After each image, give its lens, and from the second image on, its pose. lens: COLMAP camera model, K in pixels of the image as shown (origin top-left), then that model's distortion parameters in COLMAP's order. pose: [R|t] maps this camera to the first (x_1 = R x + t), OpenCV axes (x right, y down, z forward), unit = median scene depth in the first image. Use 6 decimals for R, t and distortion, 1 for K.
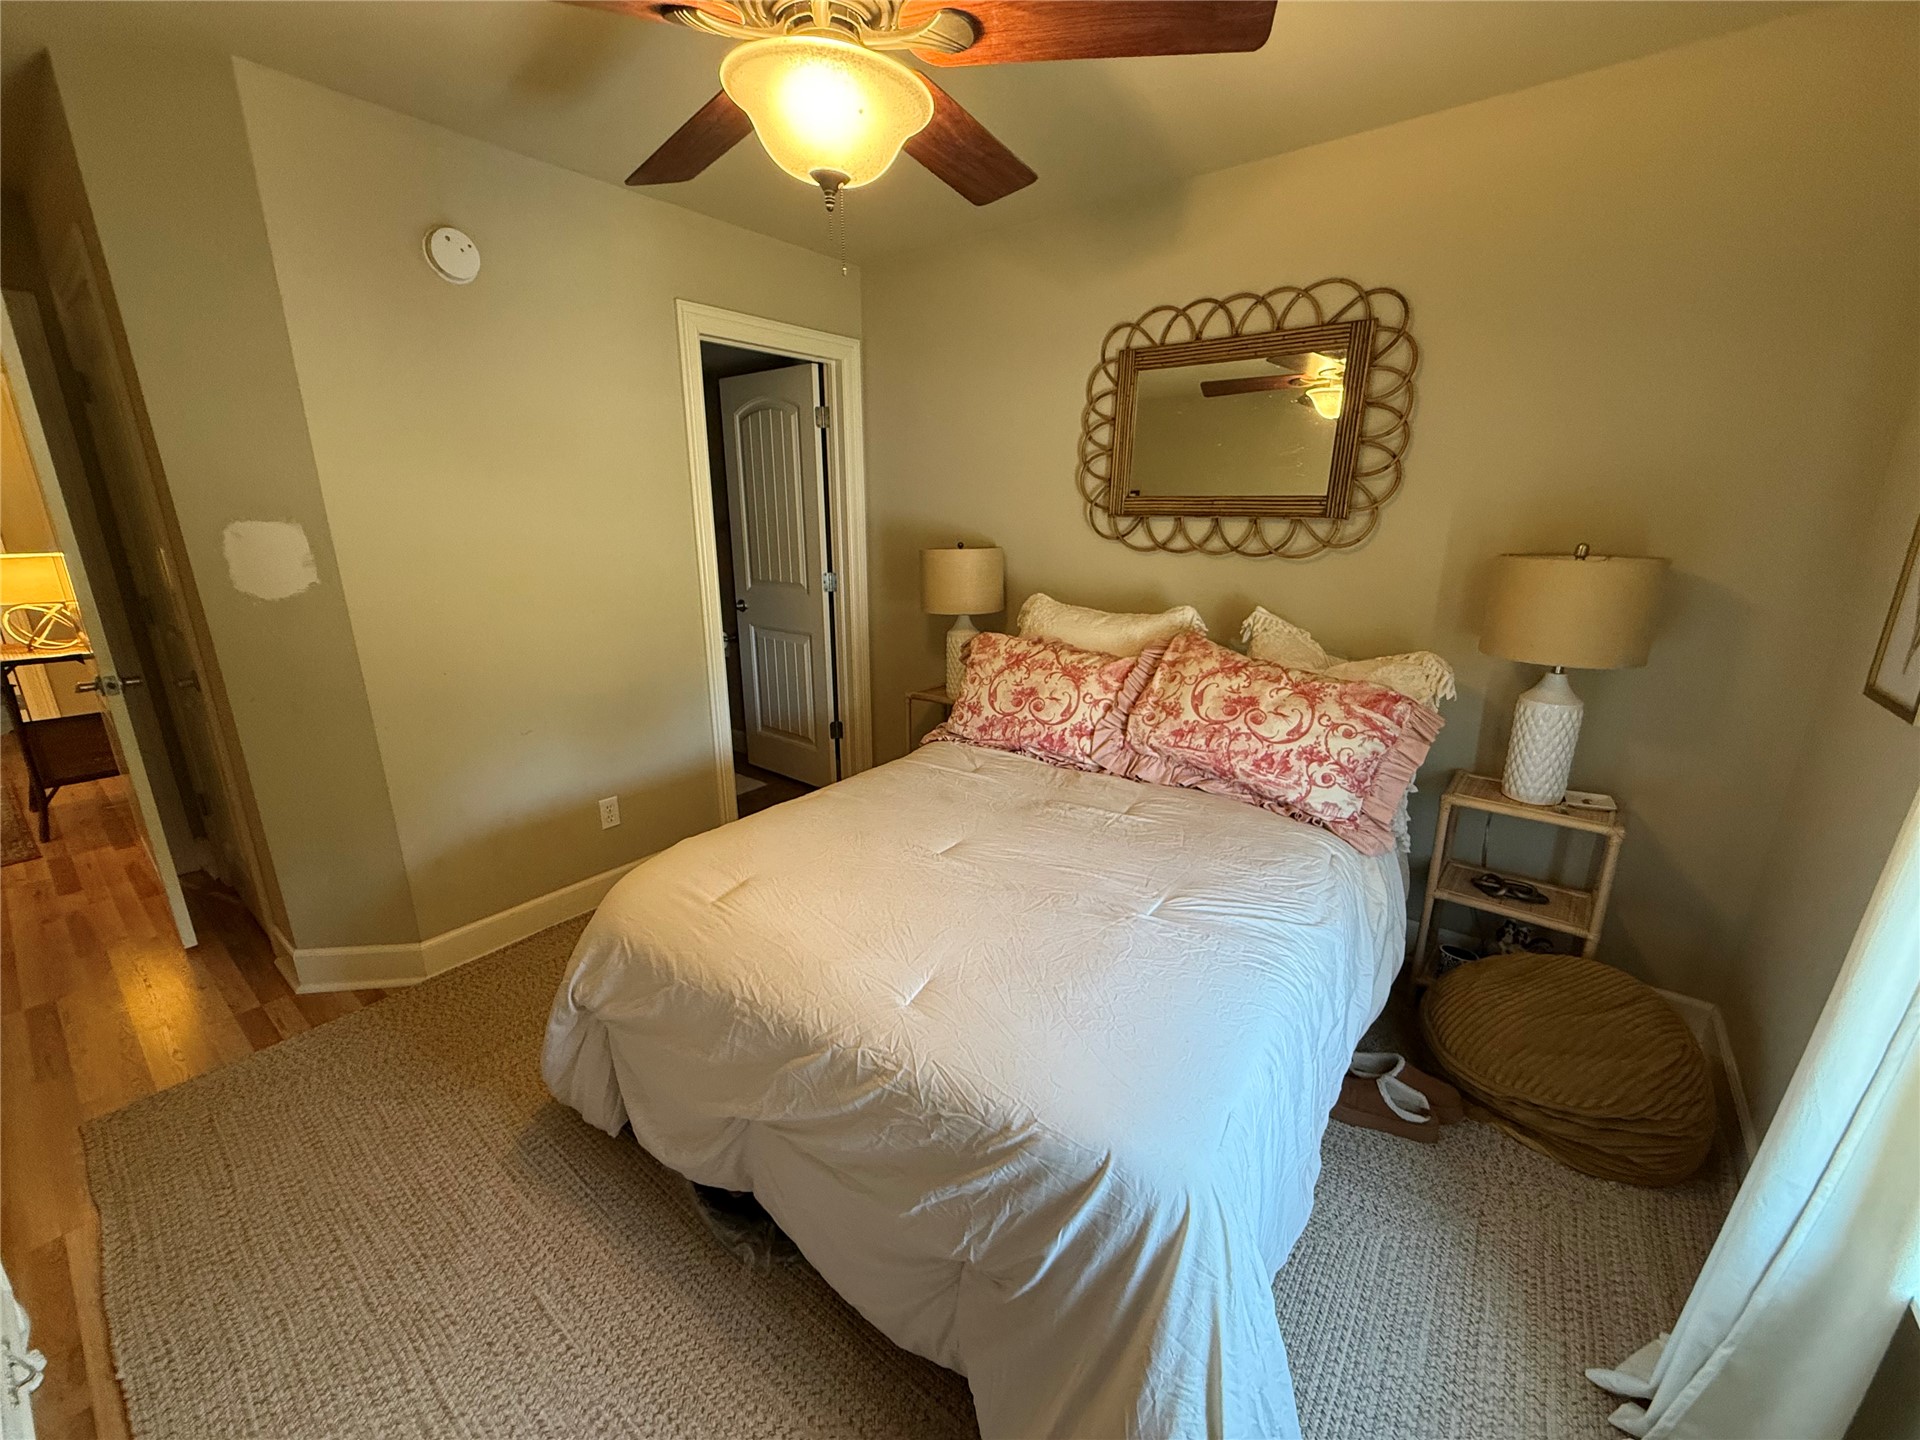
lens RADIAL K [[766.5, 0, 949.5], [0, 766.5, 719.2], [0, 0, 1]] dist [-0.000507, 0.000250]
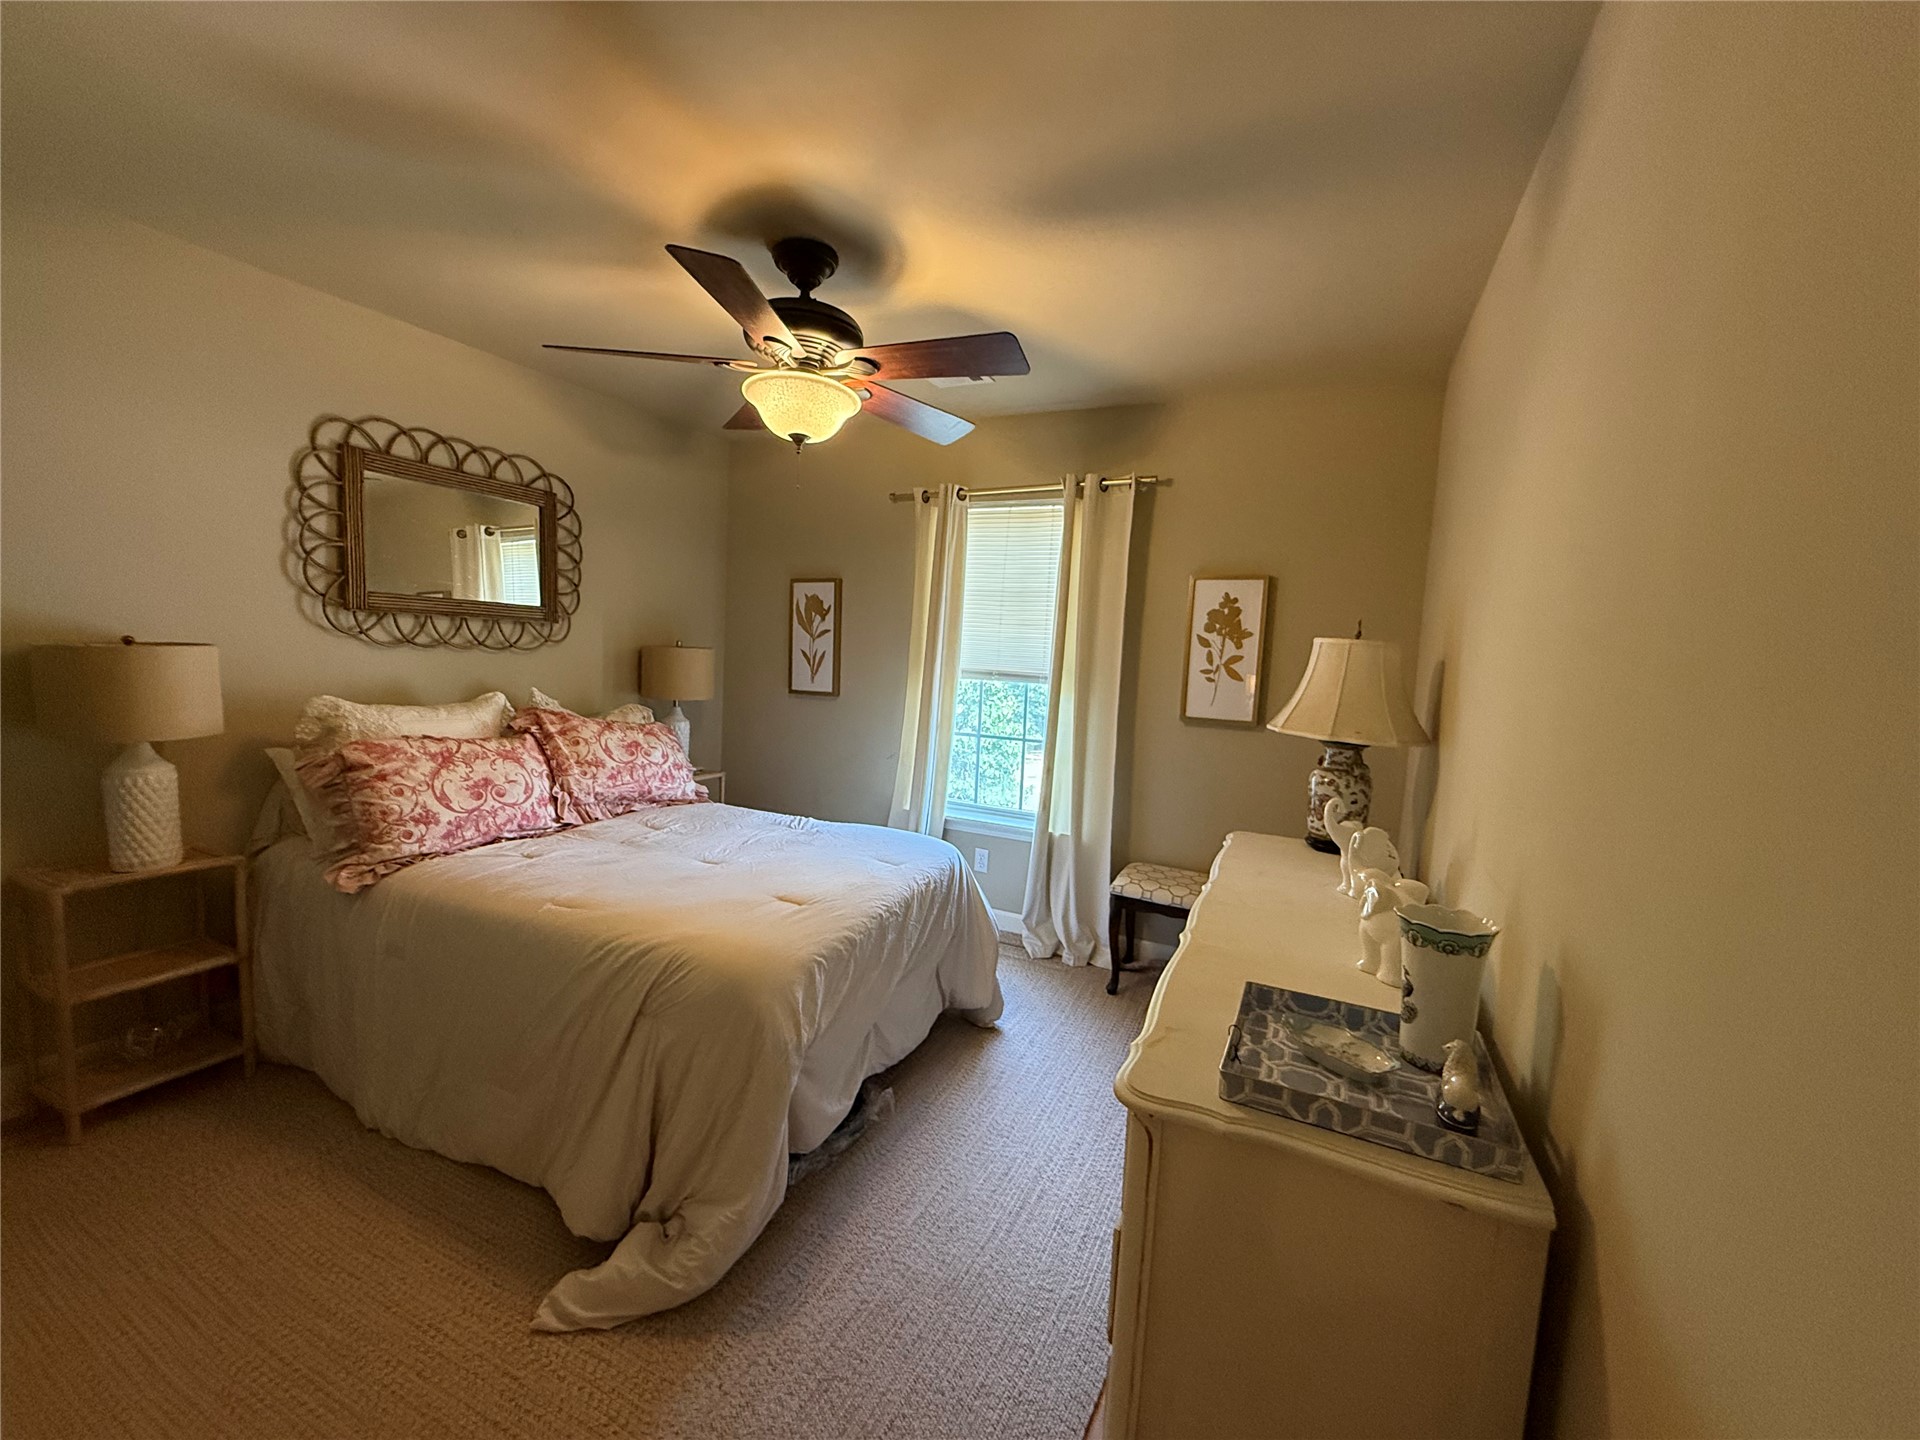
lens RADIAL K [[766.5, 0, 955.5], [0, 766.5, 723.4], [0, 0, 1]] dist [-0.000507, 0.000250]
pose [[-0.222169, -0.104748, 0.969365, -1.007653], [0.207953, 0.966245, 0.152072, -0.135433], [-0.952574, 0.235369, -0.192887, 0.577018]]
